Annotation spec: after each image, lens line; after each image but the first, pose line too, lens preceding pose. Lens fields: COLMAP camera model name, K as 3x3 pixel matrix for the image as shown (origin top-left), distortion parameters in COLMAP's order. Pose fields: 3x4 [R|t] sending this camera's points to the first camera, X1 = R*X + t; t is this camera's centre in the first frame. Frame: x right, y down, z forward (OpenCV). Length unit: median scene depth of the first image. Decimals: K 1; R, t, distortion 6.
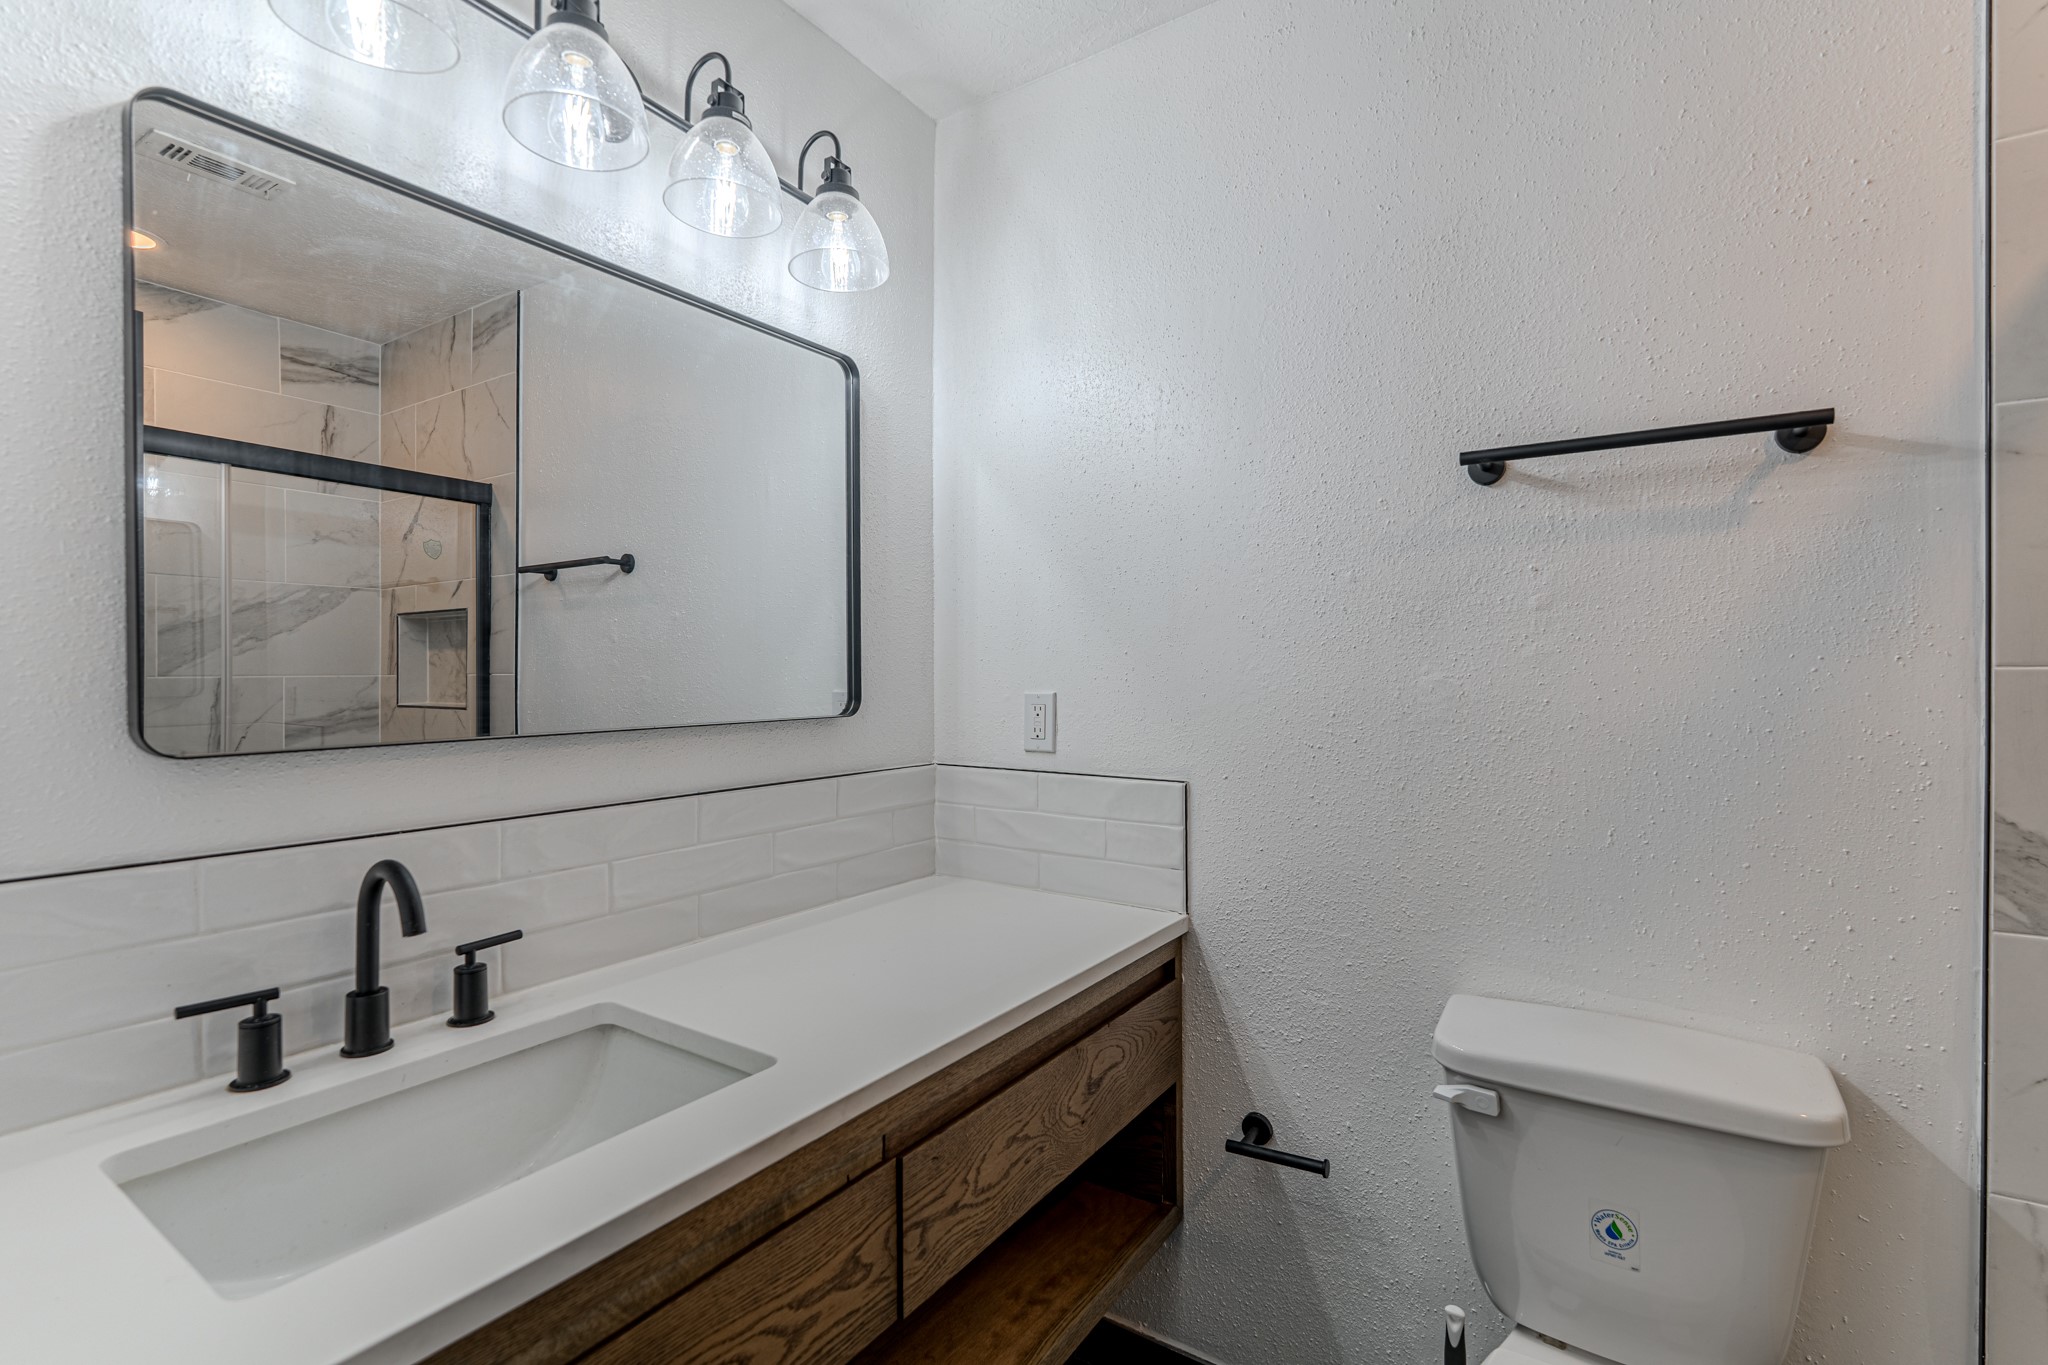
lens RADIAL K [[903.1, 0, 1043.8], [0, 903.1, 682.5], [0, 0, 1]] dist [-0.001851, -0.000118]
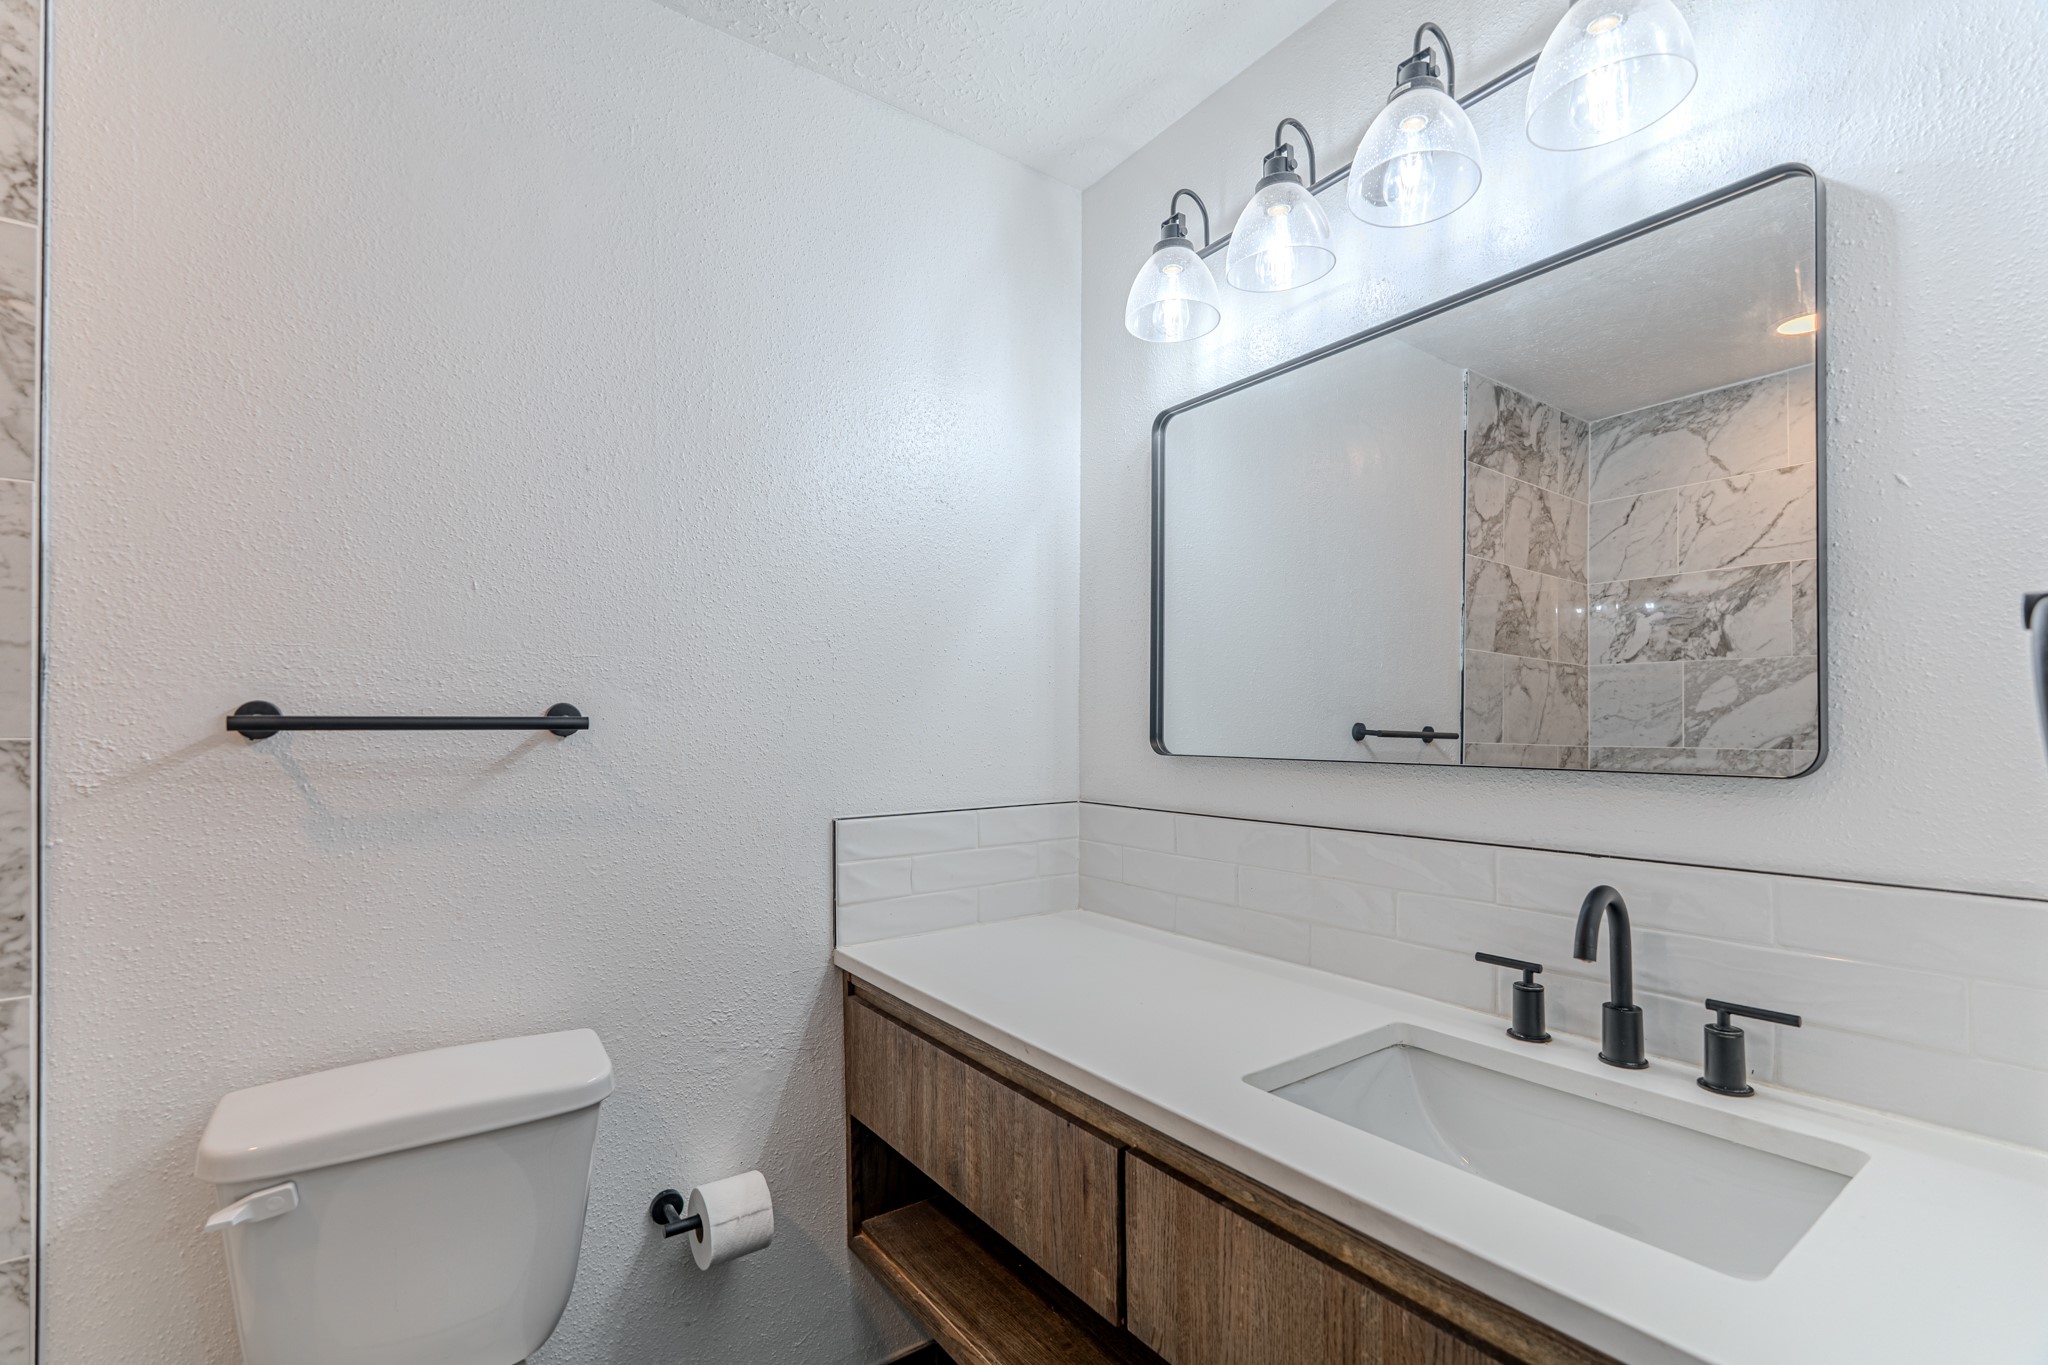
lens RADIAL K [[903.1, 0, 1043.8], [0, 903.1, 682.5], [0, 0, 1]] dist [-0.001851, -0.000118]
pose [[-0.340729, -0.033398, -0.939568, 0.527508], [0.012733, 0.999113, -0.040133, -0.007842], [0.940075, -0.025638, -0.340002, 0.755570]]
